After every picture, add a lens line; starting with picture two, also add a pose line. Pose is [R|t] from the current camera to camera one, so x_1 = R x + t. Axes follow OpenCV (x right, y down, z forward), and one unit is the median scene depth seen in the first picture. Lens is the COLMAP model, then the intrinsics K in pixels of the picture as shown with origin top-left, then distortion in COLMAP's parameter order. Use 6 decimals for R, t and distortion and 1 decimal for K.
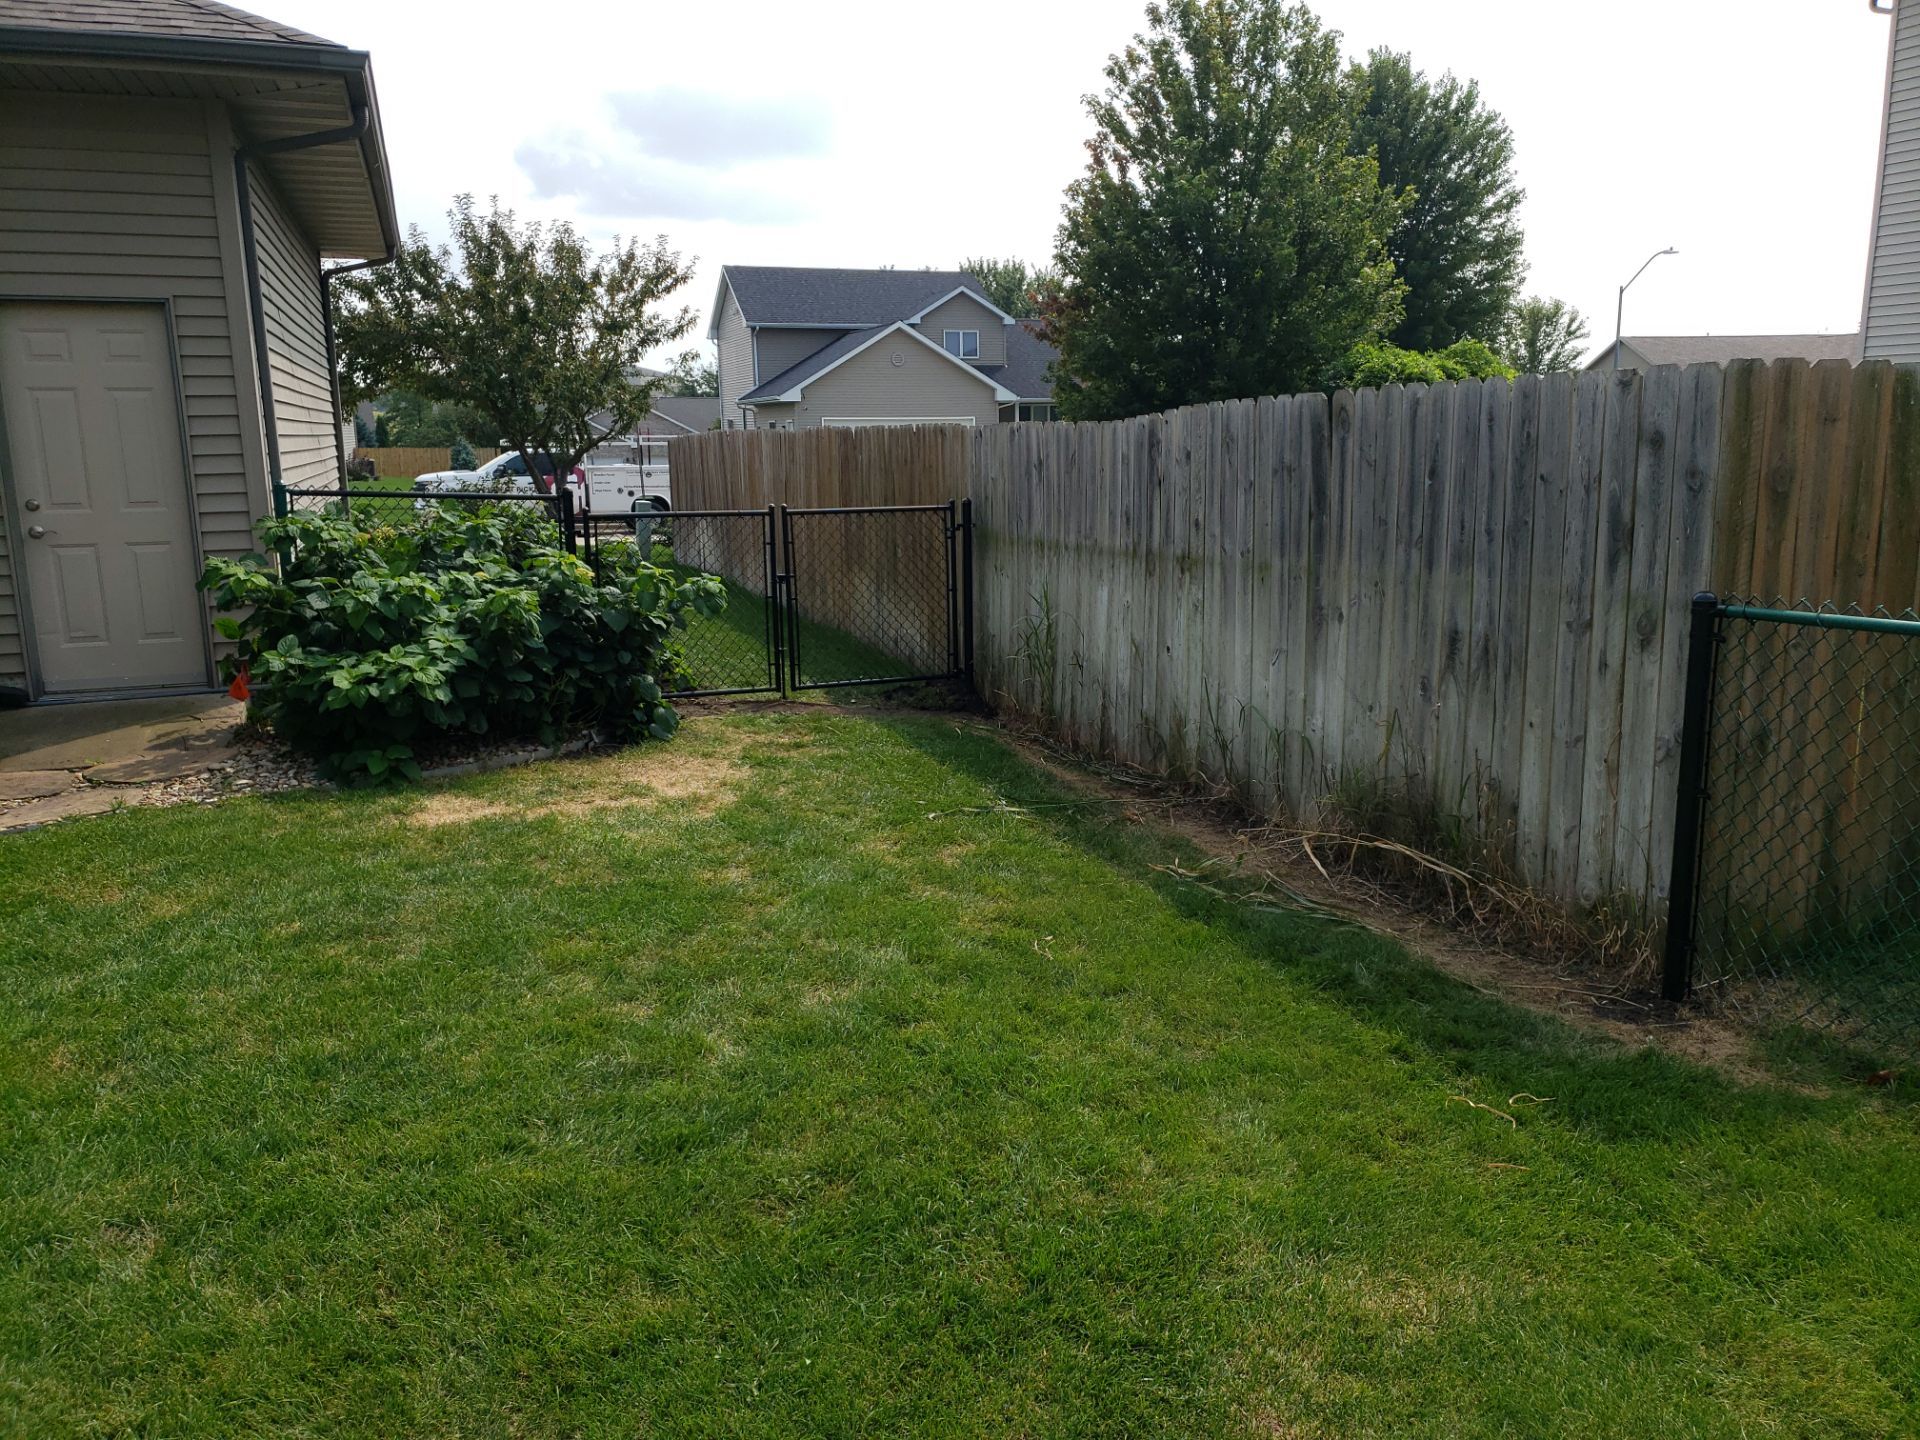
lens RADIAL K [[1493.5, 0, 960.0], [0, 1493.5, 720.0], [0, 0, 1]] dist [0.011027, 0.008843]
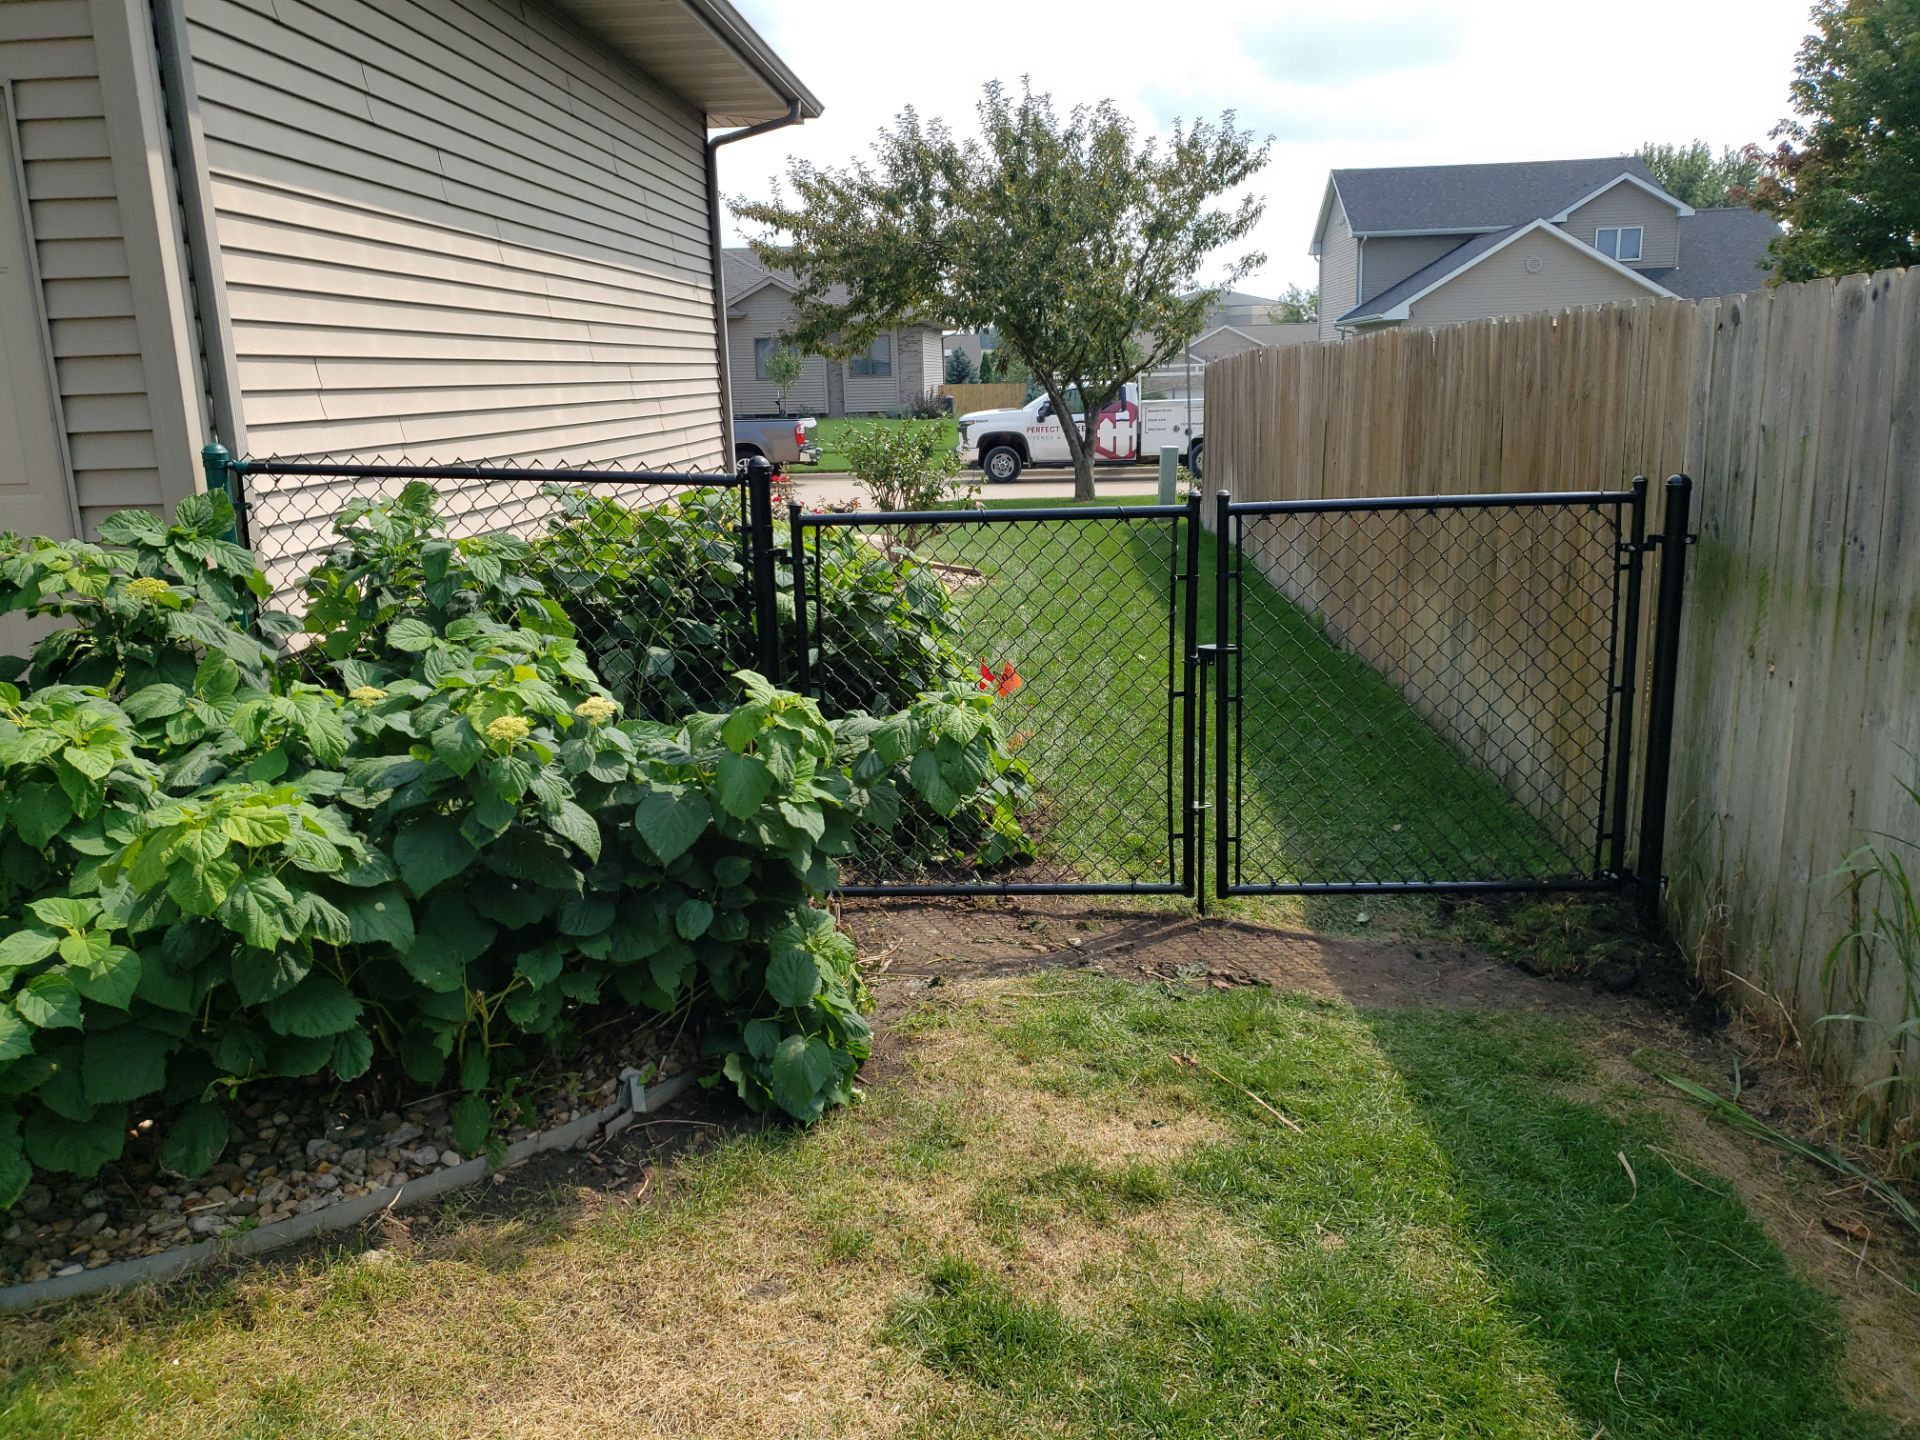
lens RADIAL K [[1414.8, 0, 950.8], [0, 1414.8, 686.9], [0, 0, 1]] dist [0.003776, 0.046612]
pose [[0.913518, 0.071700, -0.400429, -0.007655], [-0.057799, 0.997235, 0.046703, -0.040323], [0.402671, -0.019519, 0.915137, 0.232116]]
